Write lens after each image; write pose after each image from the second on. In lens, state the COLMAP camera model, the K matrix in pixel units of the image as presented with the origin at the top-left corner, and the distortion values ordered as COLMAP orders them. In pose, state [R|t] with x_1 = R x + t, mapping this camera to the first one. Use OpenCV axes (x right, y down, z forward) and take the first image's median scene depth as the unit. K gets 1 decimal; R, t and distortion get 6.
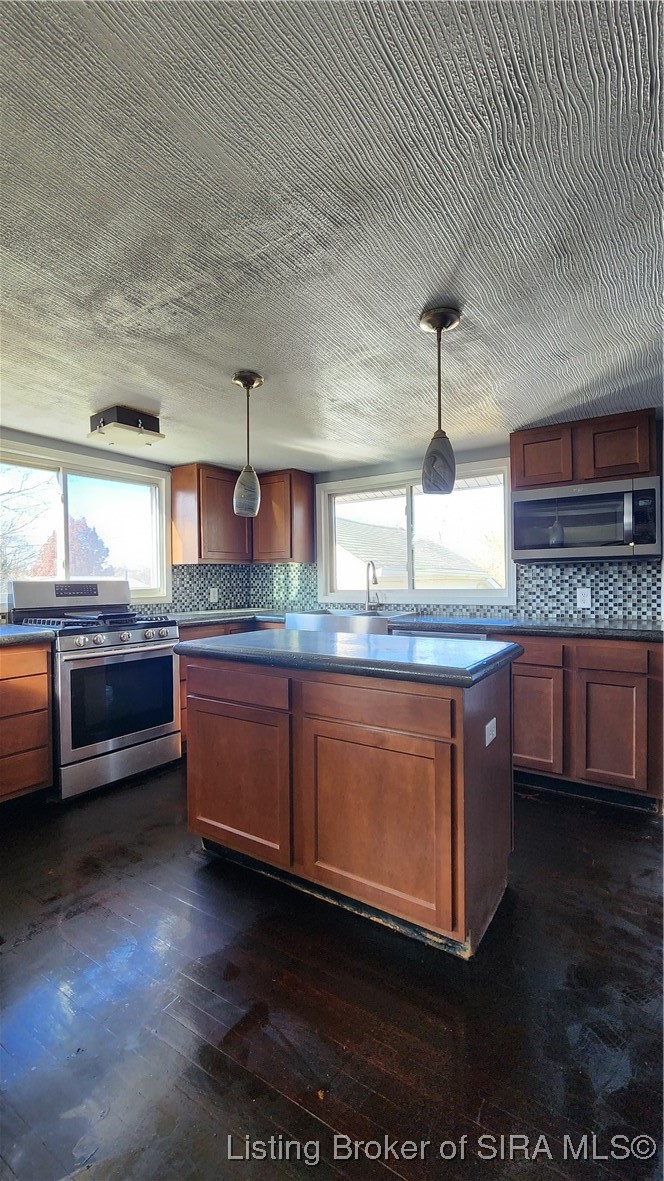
lens RADIAL K [[488.9, 0, 329.5], [0, 488.9, 589.1], [0, 0, 1]] dist [-0.001753, -0.000156]
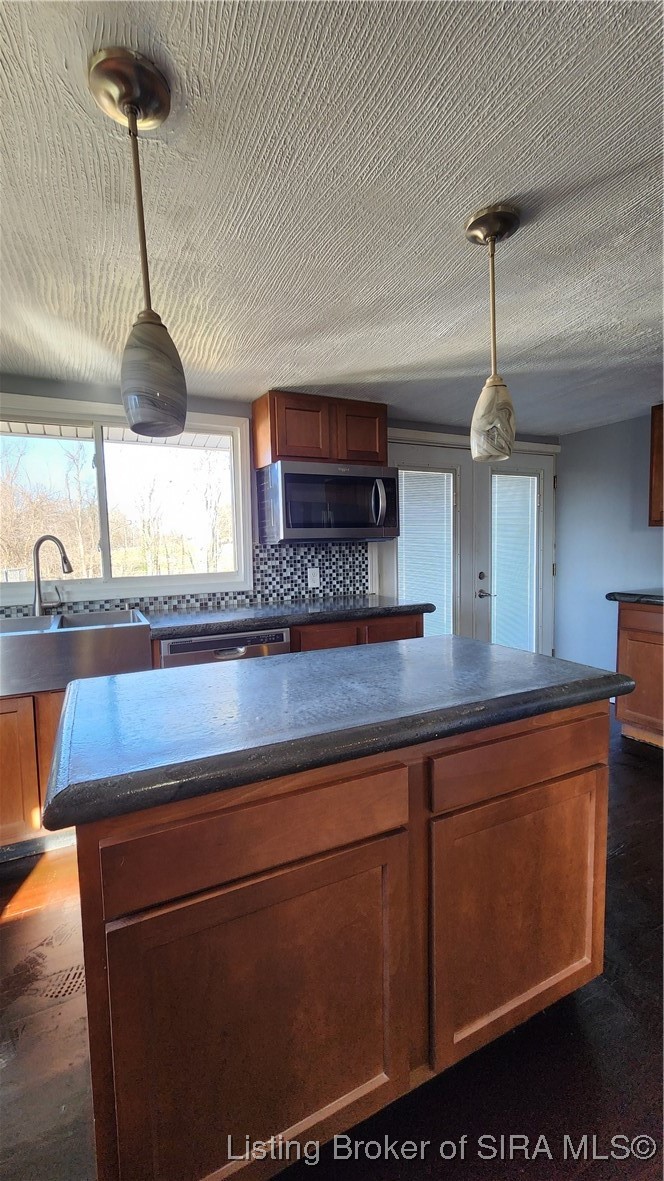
lens RADIAL K [[488.9, 0, 331.8], [0, 488.9, 584.7], [0, 0, 1]] dist [-0.001753, -0.000156]
pose [[0.505896, -0.069566, 0.859785, -0.319657], [0.027279, 0.997534, 0.064661, -0.030565], [-0.862163, -0.009258, 0.506546, 0.444156]]
